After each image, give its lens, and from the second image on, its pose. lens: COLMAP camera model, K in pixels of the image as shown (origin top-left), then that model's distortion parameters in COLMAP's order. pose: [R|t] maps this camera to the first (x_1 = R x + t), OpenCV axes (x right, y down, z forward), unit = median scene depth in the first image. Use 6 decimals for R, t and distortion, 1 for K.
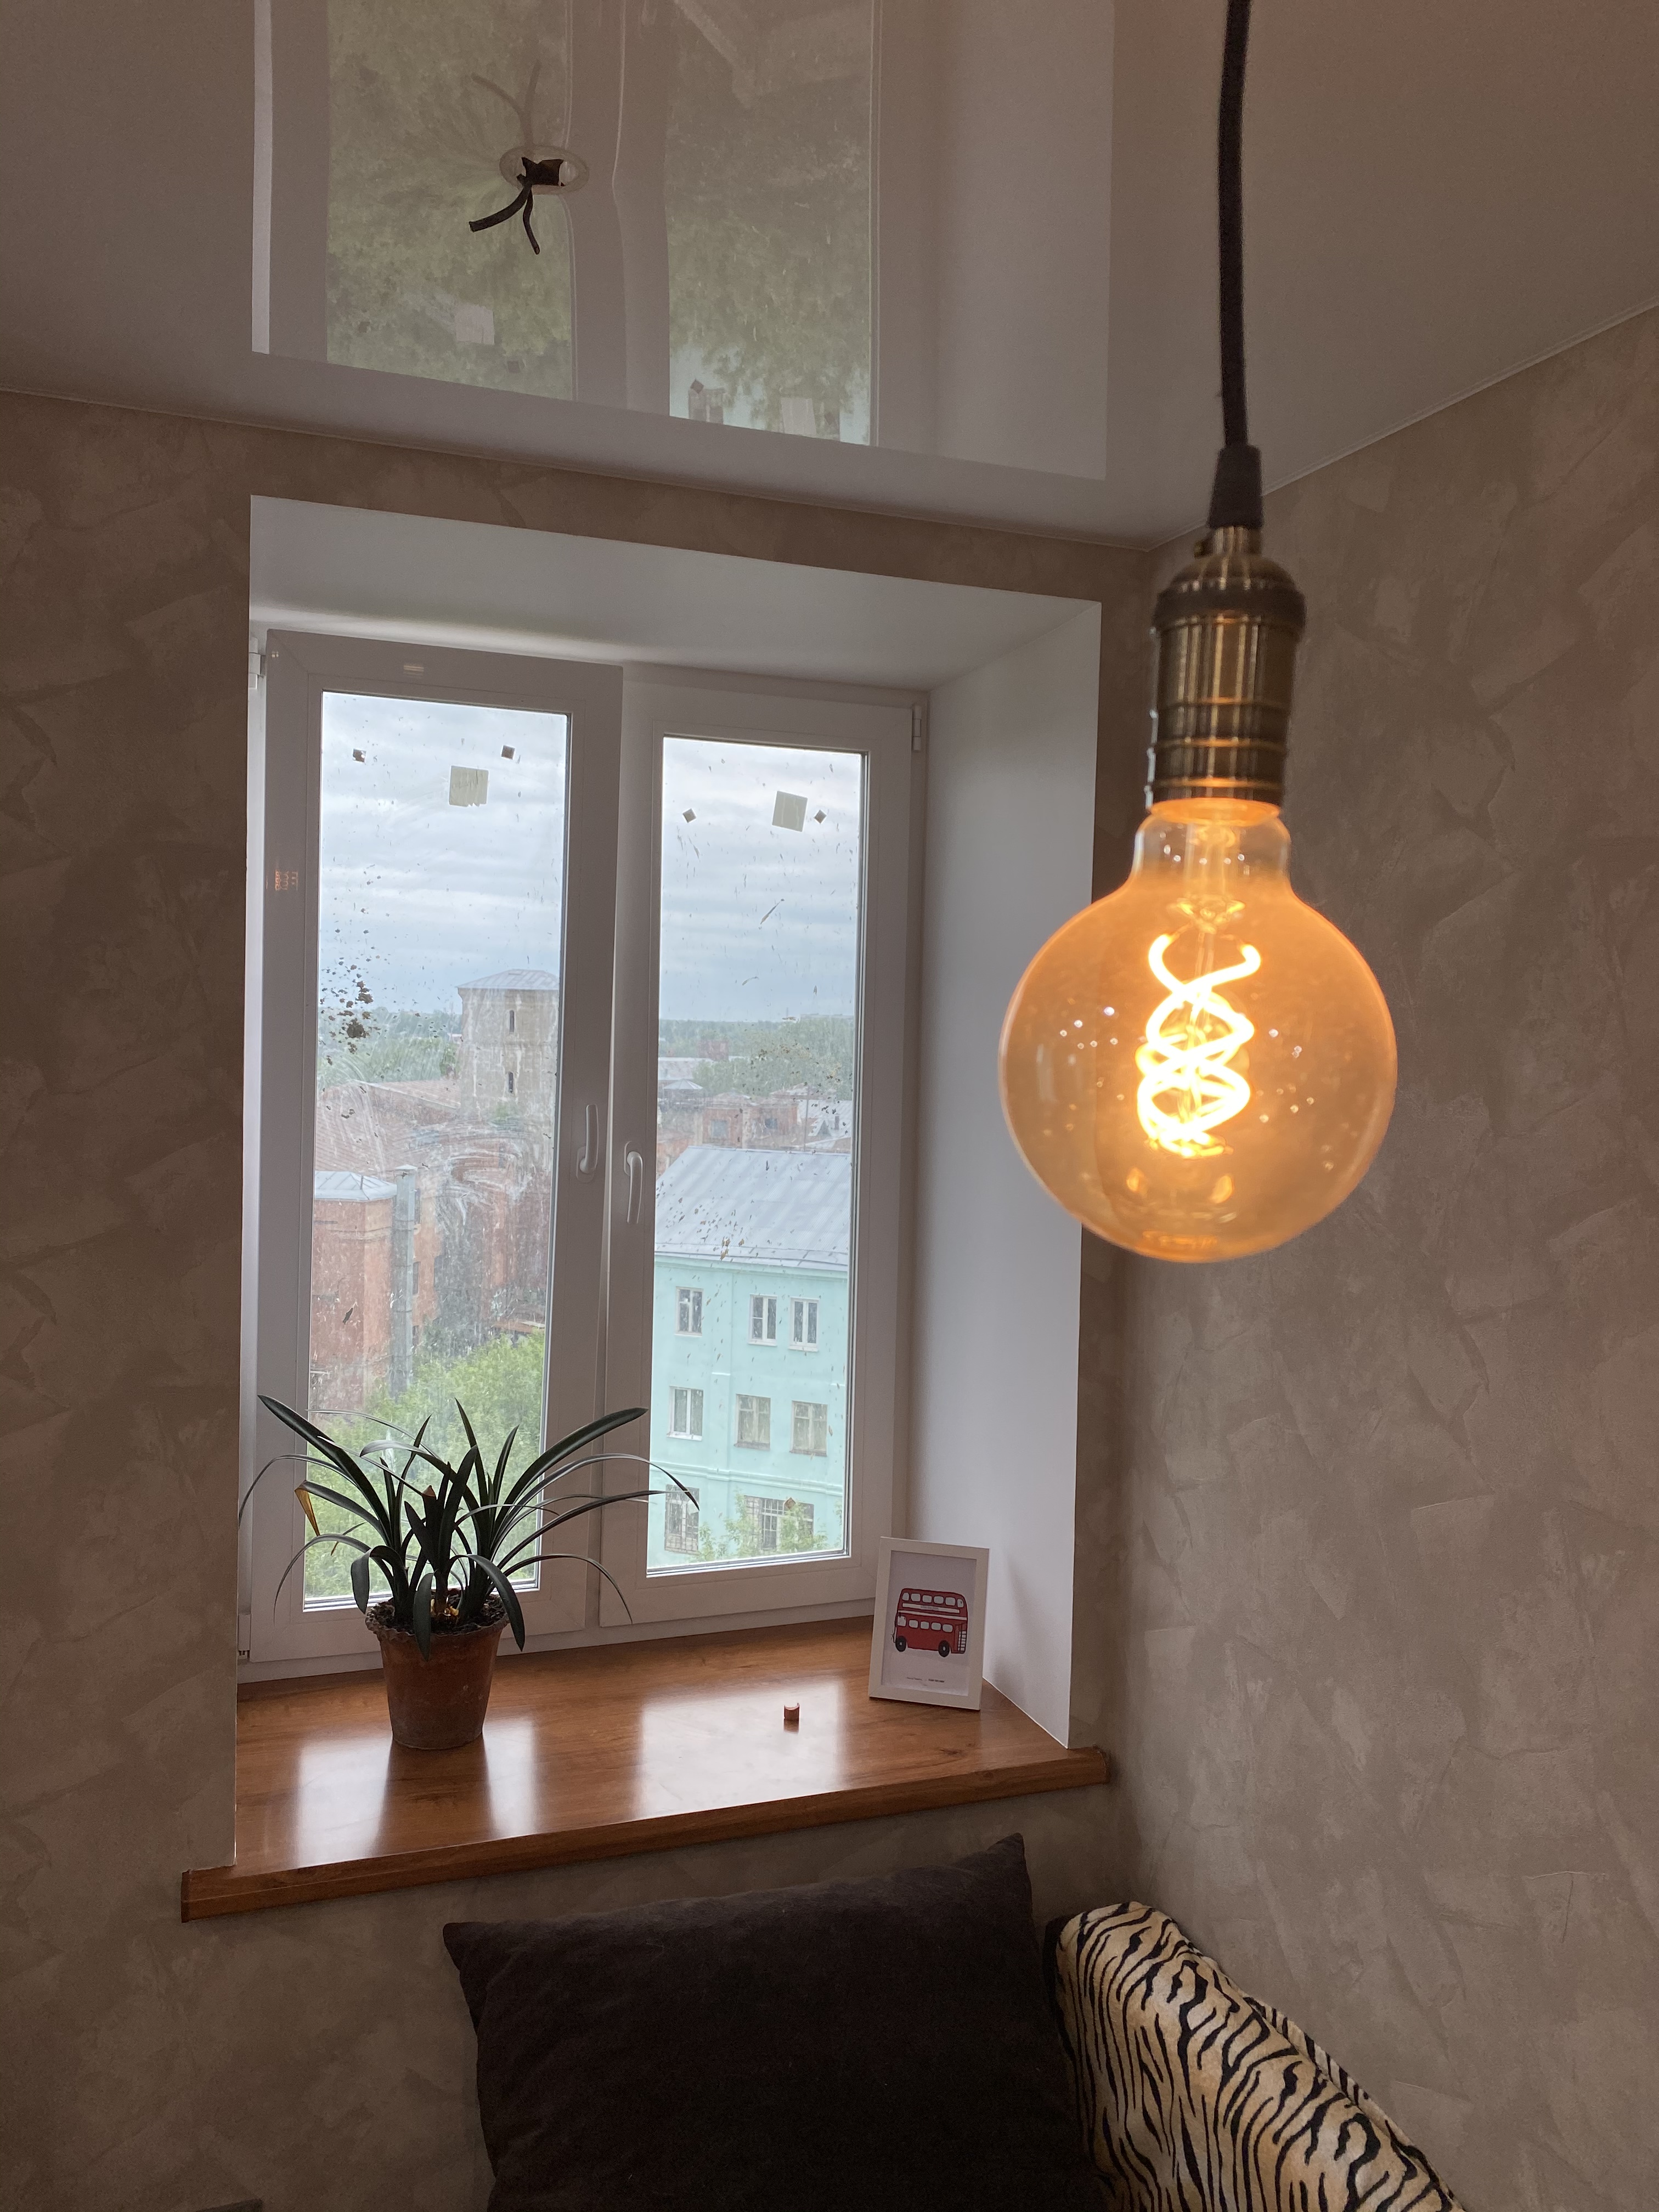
lens RADIAL K [[1700.1, 0, 829.6], [0, 1700.1, 1073.0], [0, 0, 1]] dist [0.035617, -0.002948]
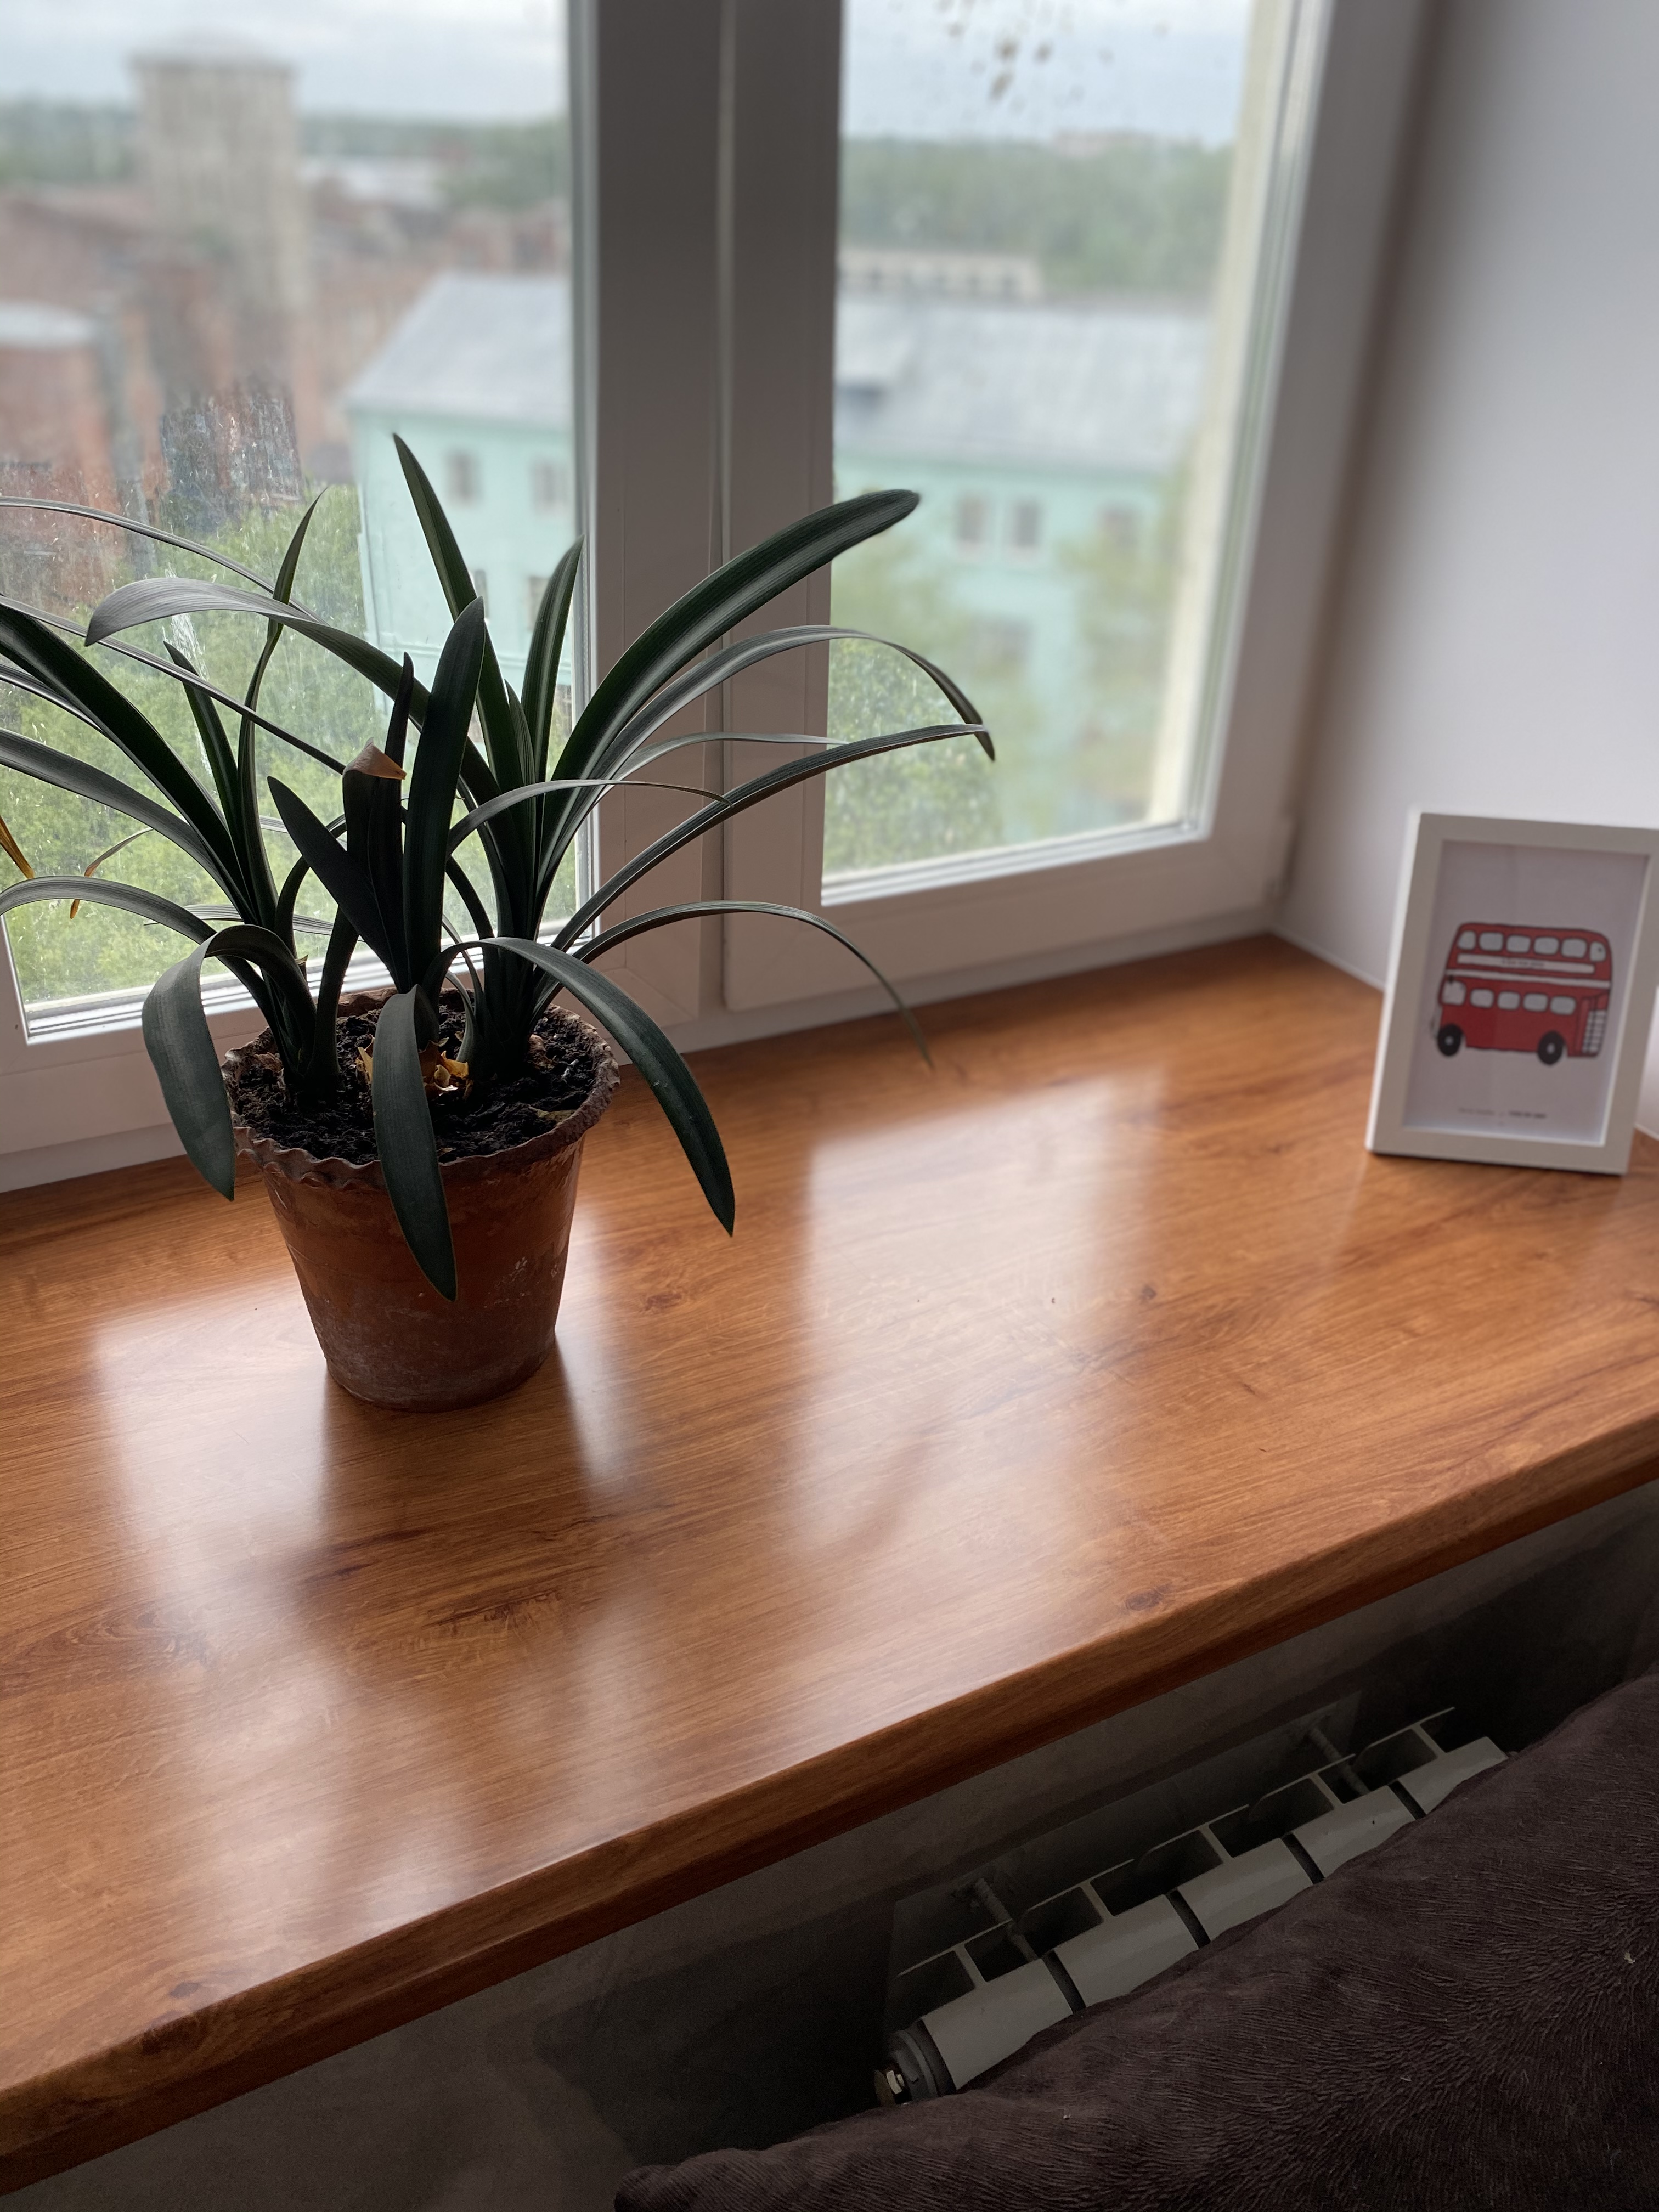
lens RADIAL K [[1700.1, 0, 829.6], [0, 1700.1, 1073.0], [0, 0, 1]] dist [0.035617, -0.002948]
pose [[0.992055, -0.048992, 0.115874, -0.178225], [-0.009703, 0.888519, 0.458737, 0.146283], [-0.125431, -0.456217, 0.880984, 0.655261]]
